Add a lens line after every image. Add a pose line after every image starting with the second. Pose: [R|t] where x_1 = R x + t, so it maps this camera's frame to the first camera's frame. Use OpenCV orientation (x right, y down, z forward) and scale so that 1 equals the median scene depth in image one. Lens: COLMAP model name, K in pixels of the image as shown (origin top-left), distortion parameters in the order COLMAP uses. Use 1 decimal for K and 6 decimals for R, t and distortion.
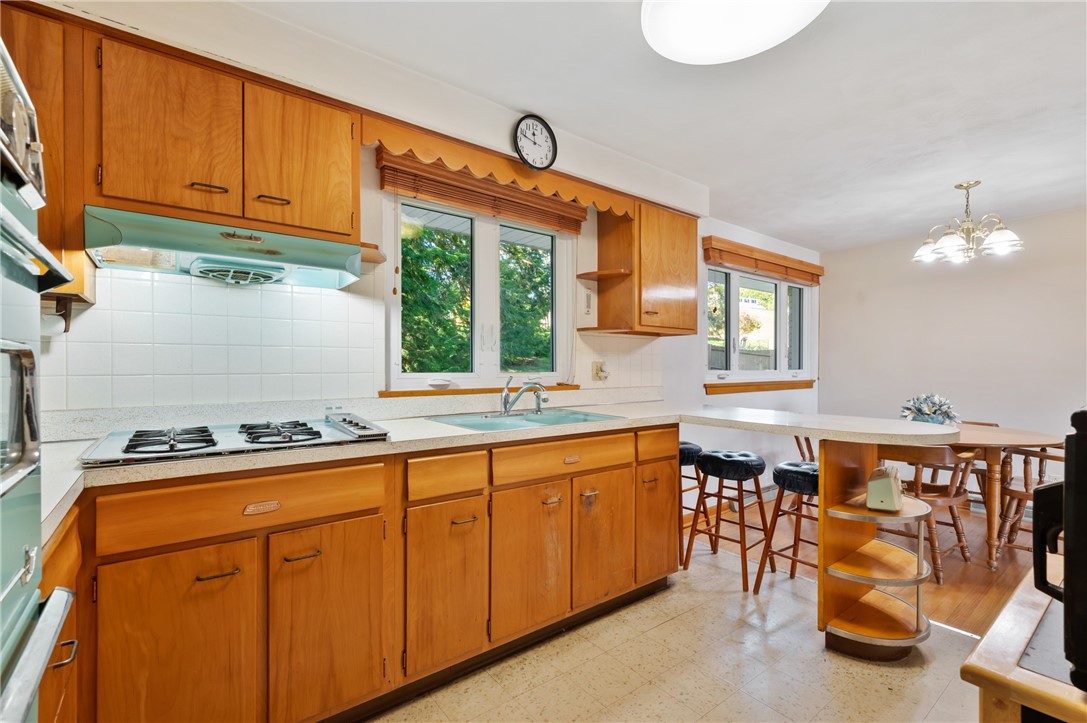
lens RADIAL K [[487.0, 0, 545.6], [0, 487.0, 366.2], [0, 0, 1]] dist [-0.005185, -0.000616]
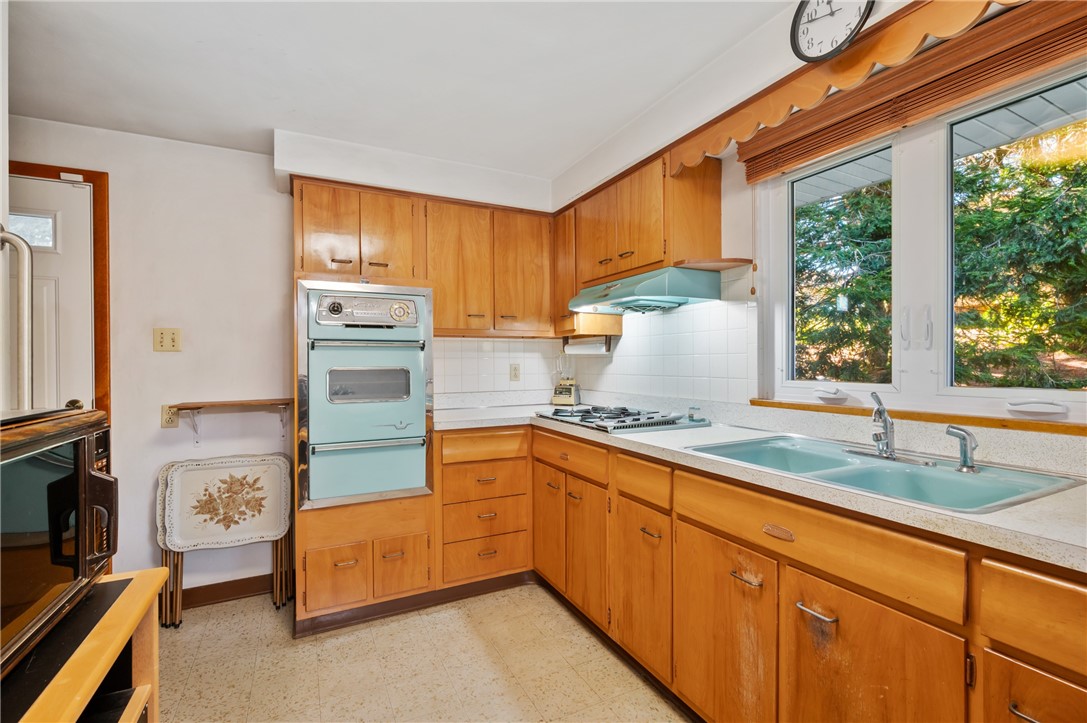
lens RADIAL K [[487.0, 0, 545.7], [0, 487.0, 363.9], [0, 0, 1]] dist [-0.005185, -0.000616]
pose [[-0.189073, 0.002179, -0.981961, 0.546962], [0.001812, 0.999997, 0.001870, -0.015726], [0.981961, -0.001426, -0.189077, 0.642455]]
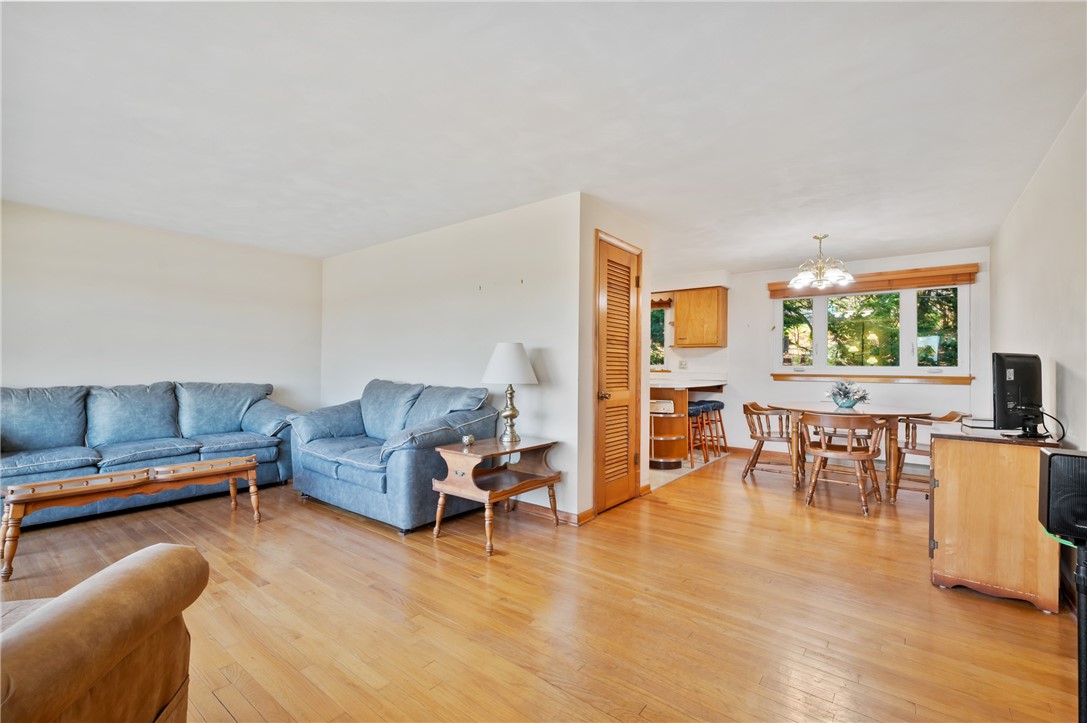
lens RADIAL K [[475.6, 0, 542.2], [0, 475.6, 358.9], [0, 0, 1]] dist [0.002120, -0.001078]
pose [[0.238492, -0.017555, -0.970986, 2.368630], [-0.012696, 0.999695, -0.021192, 0.042376], [0.971061, 0.017382, 0.238196, -0.171966]]
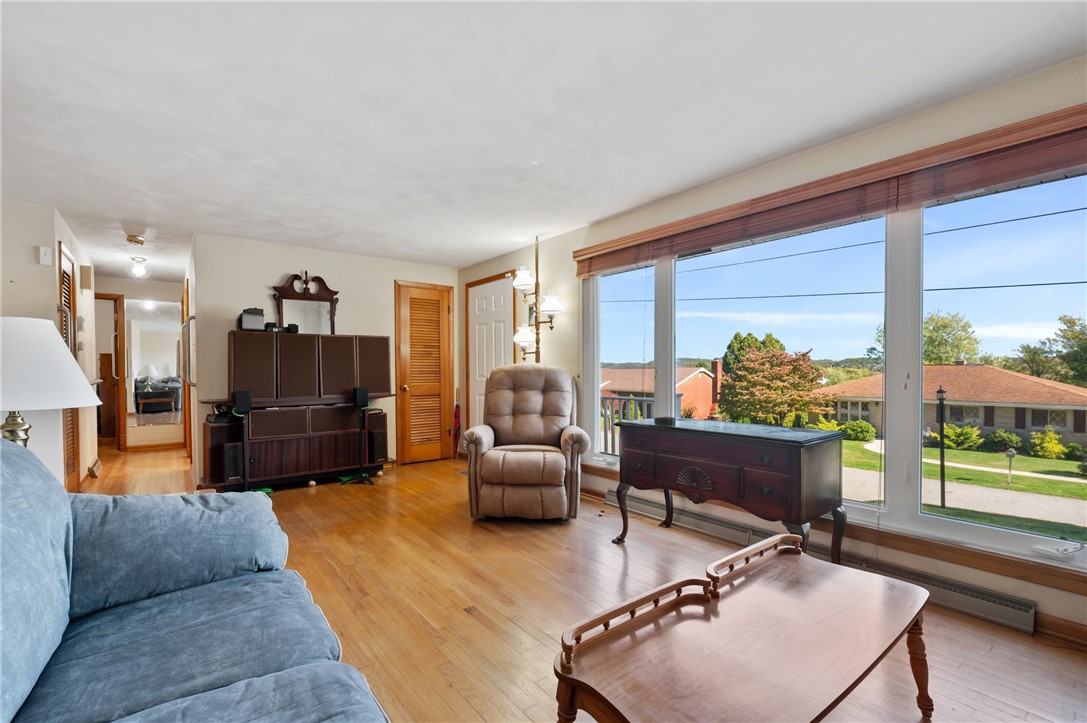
lens RADIAL K [[475.6, 0, 536.1], [0, 475.6, 372.0], [0, 0, 1]] dist [0.002120, -0.001078]
pose [[0.003832, -0.012898, 0.999909, 0.540139], [0.009499, 0.999872, 0.012861, 0.034961], [-0.999948, 0.009449, 0.003954, -0.583823]]
